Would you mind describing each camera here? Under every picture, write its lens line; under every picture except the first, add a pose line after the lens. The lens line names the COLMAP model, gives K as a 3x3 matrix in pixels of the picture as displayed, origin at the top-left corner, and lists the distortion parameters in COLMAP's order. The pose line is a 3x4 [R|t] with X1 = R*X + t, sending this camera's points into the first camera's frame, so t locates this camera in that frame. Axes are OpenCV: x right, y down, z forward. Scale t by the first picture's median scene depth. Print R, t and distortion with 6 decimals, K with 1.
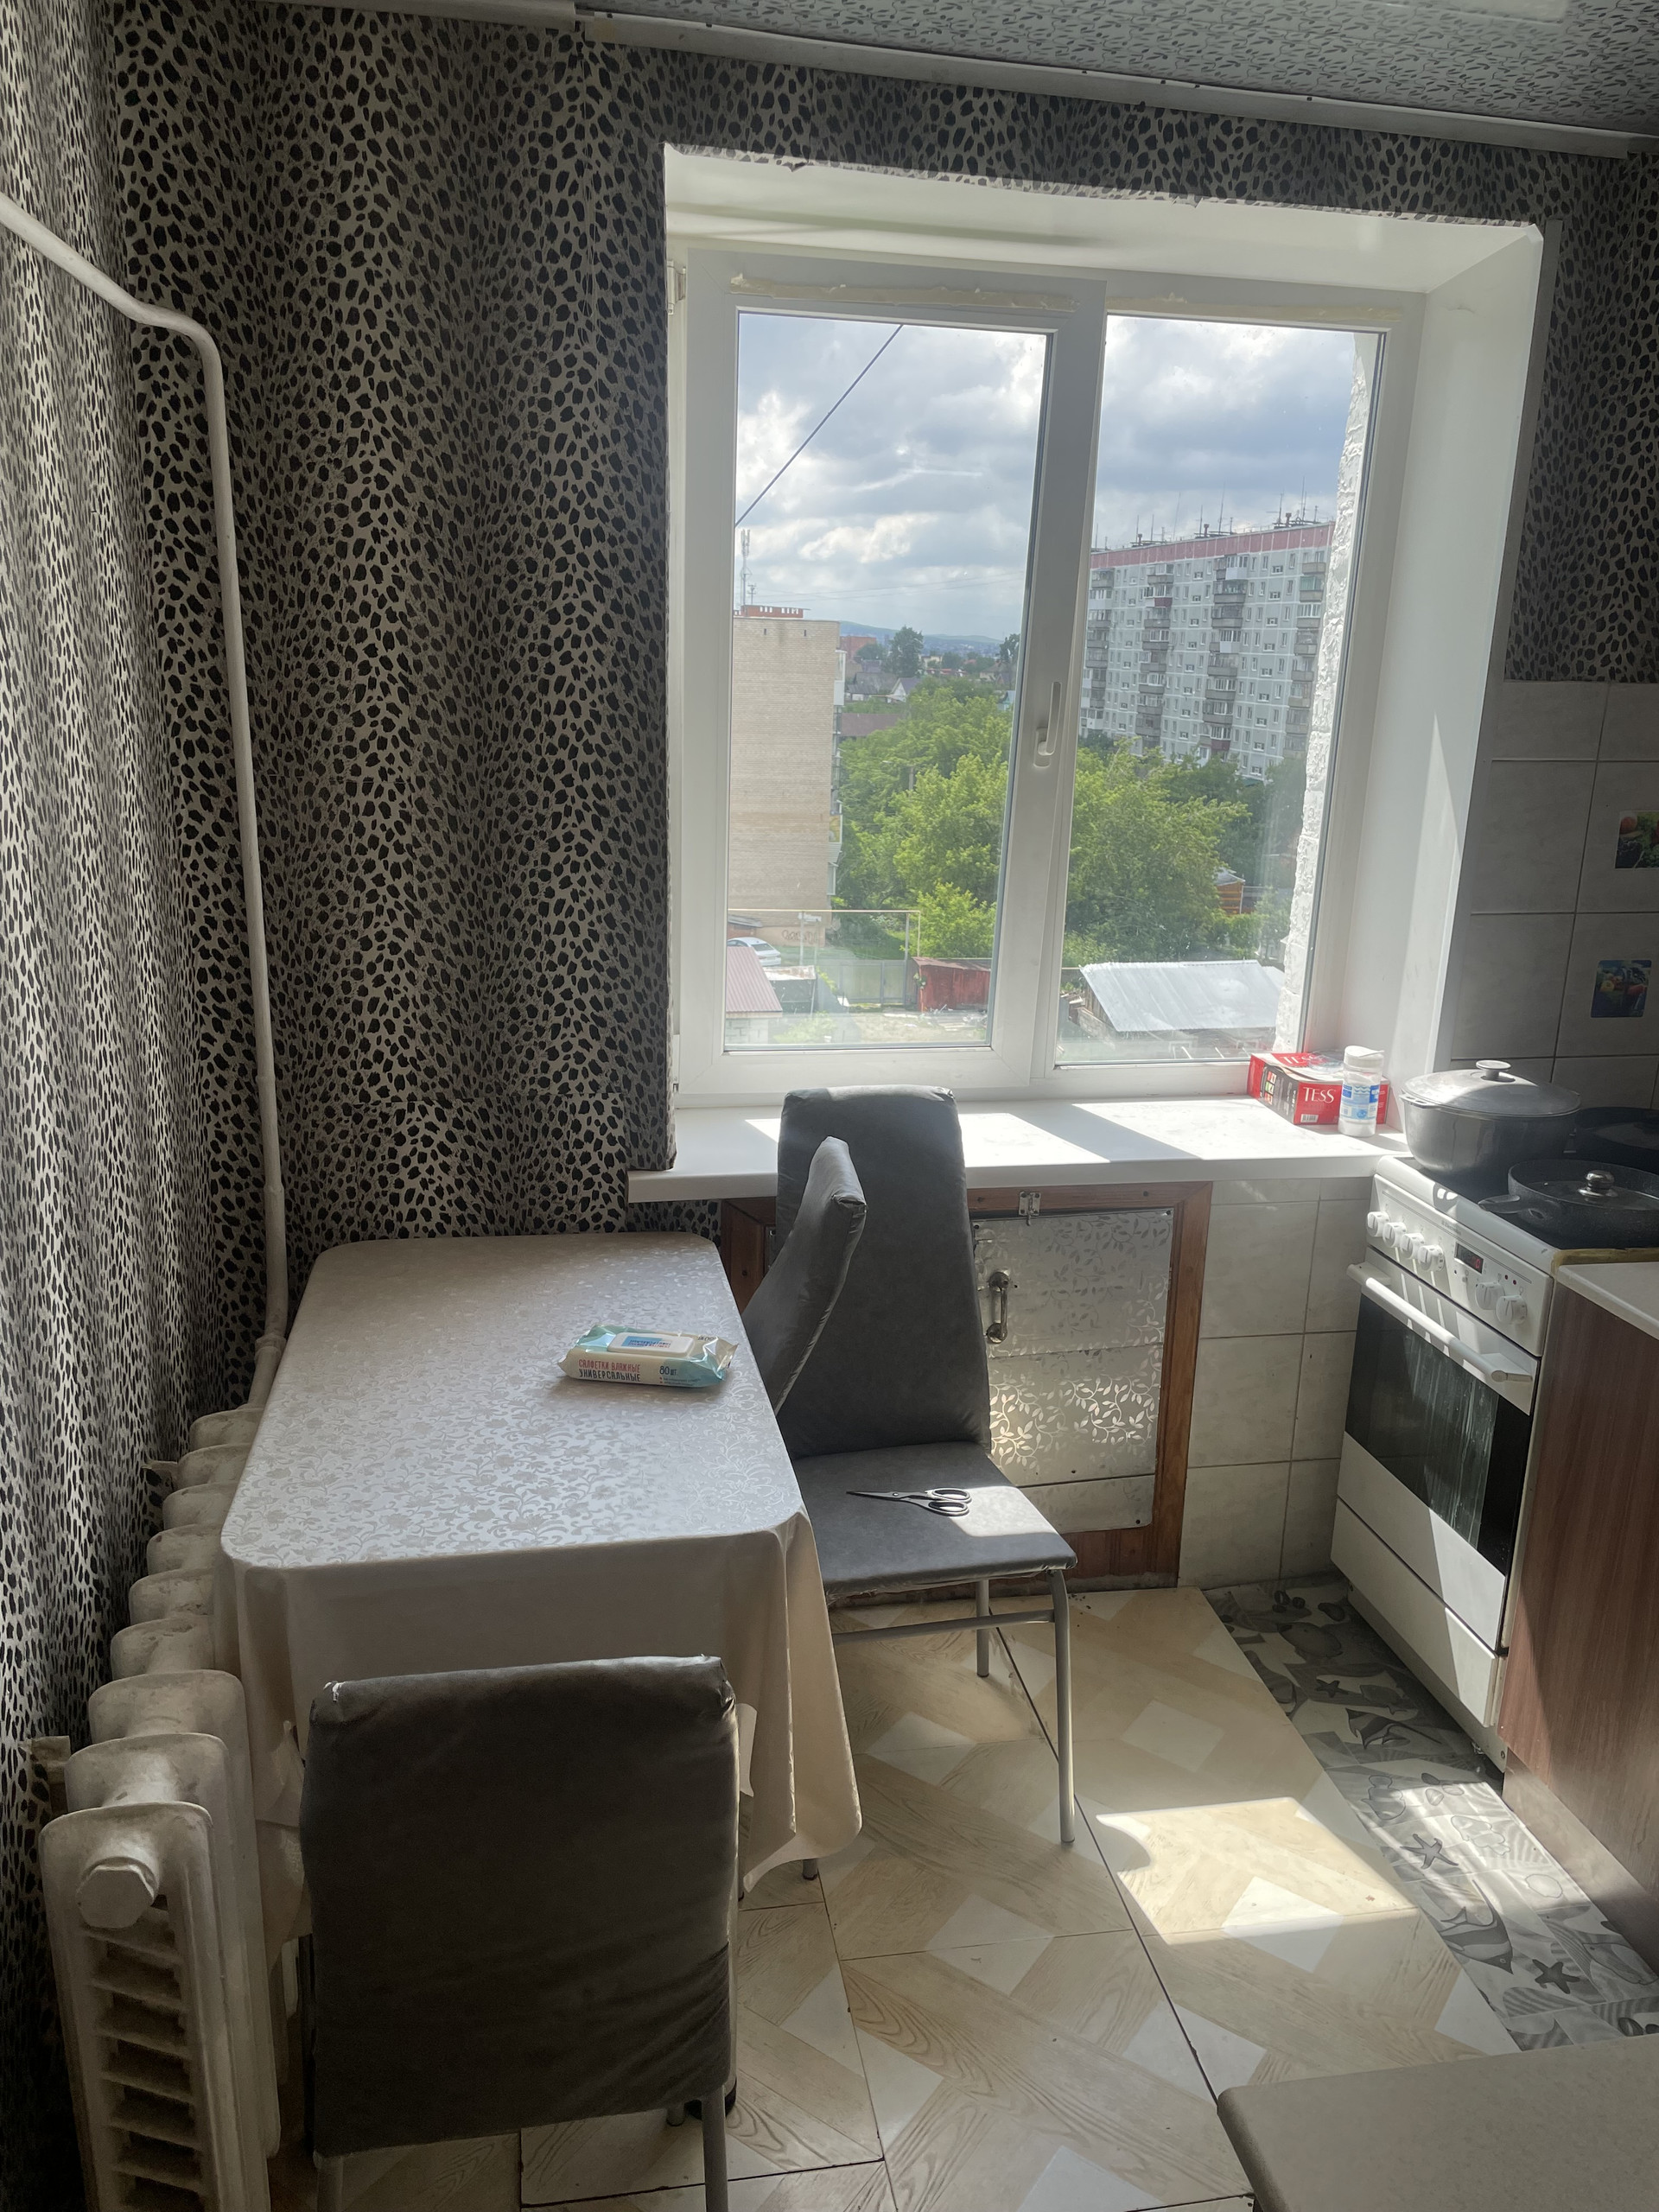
lens RADIAL K [[1673.4, 0, 839.3], [0, 1673.4, 1118.7], [0, 0, 1]] dist [0.084045, -0.111516]
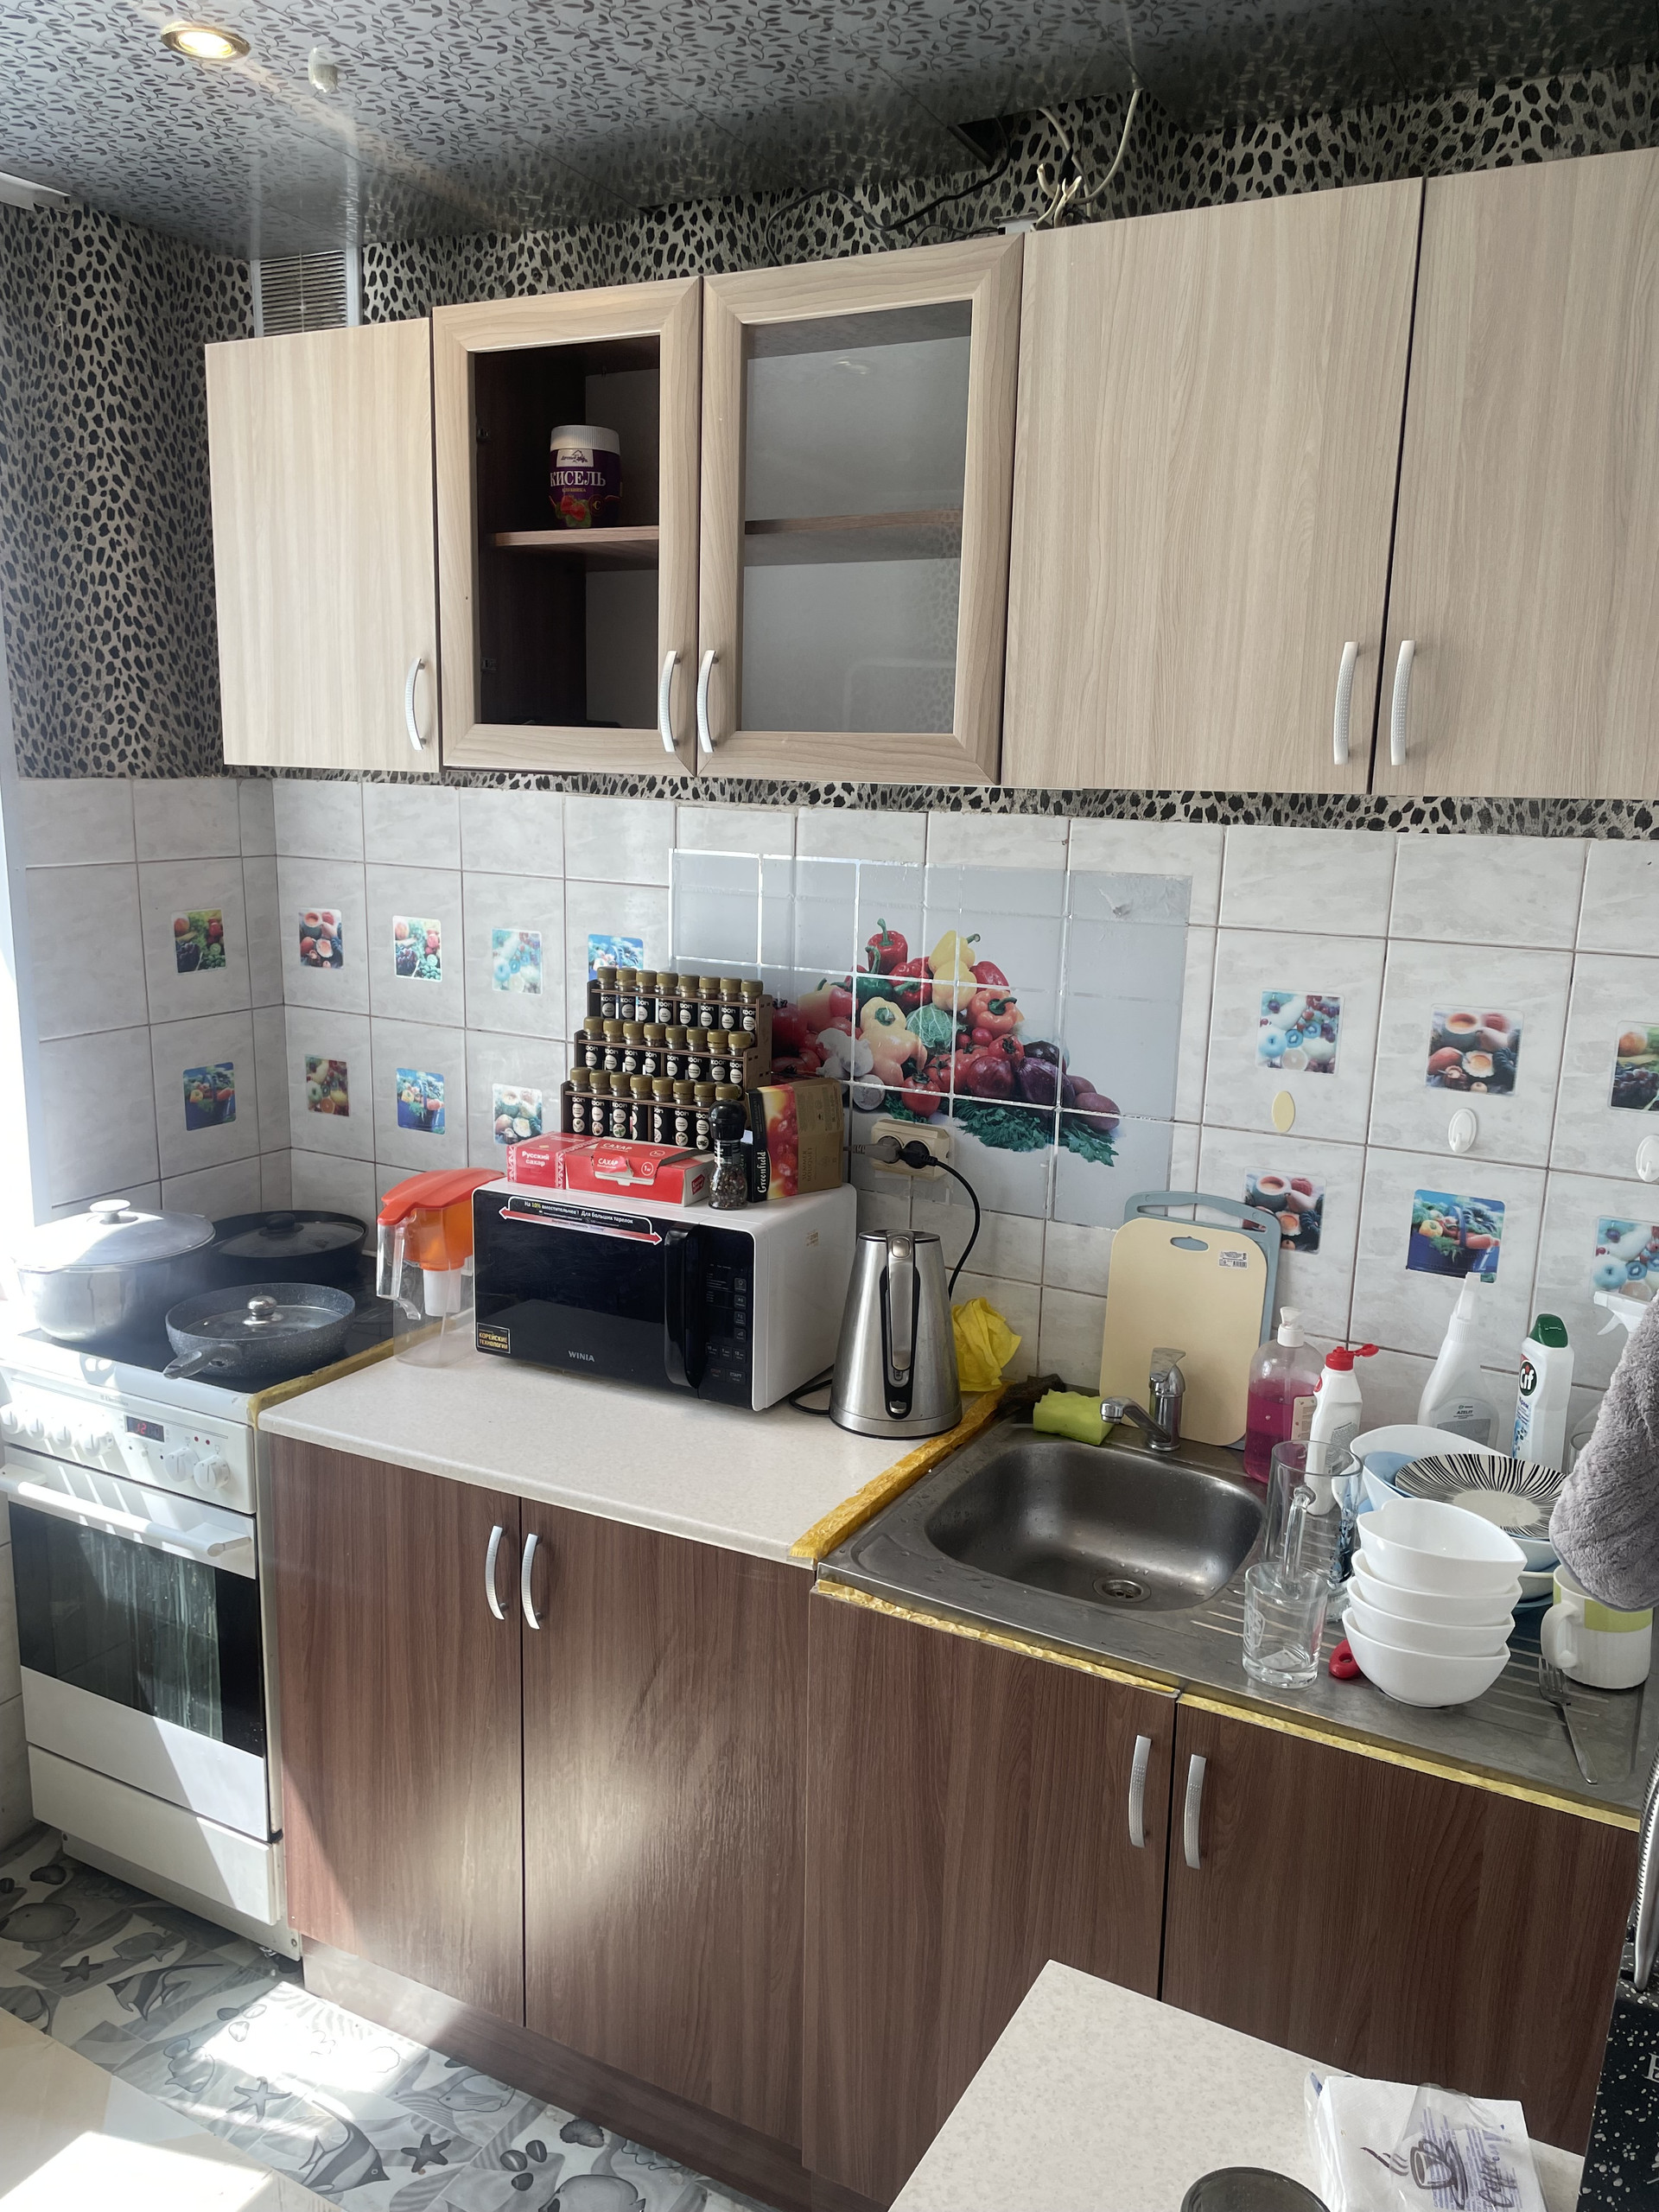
lens RADIAL K [[1673.4, 0, 833.8], [0, 1673.4, 1118.0], [0, 0, 1]] dist [0.084045, -0.111516]
pose [[0.634648, -0.178096, 0.752000, -0.035068], [0.205152, 0.976996, 0.058245, -0.054886], [-0.745074, 0.117309, 0.656585, 0.137398]]
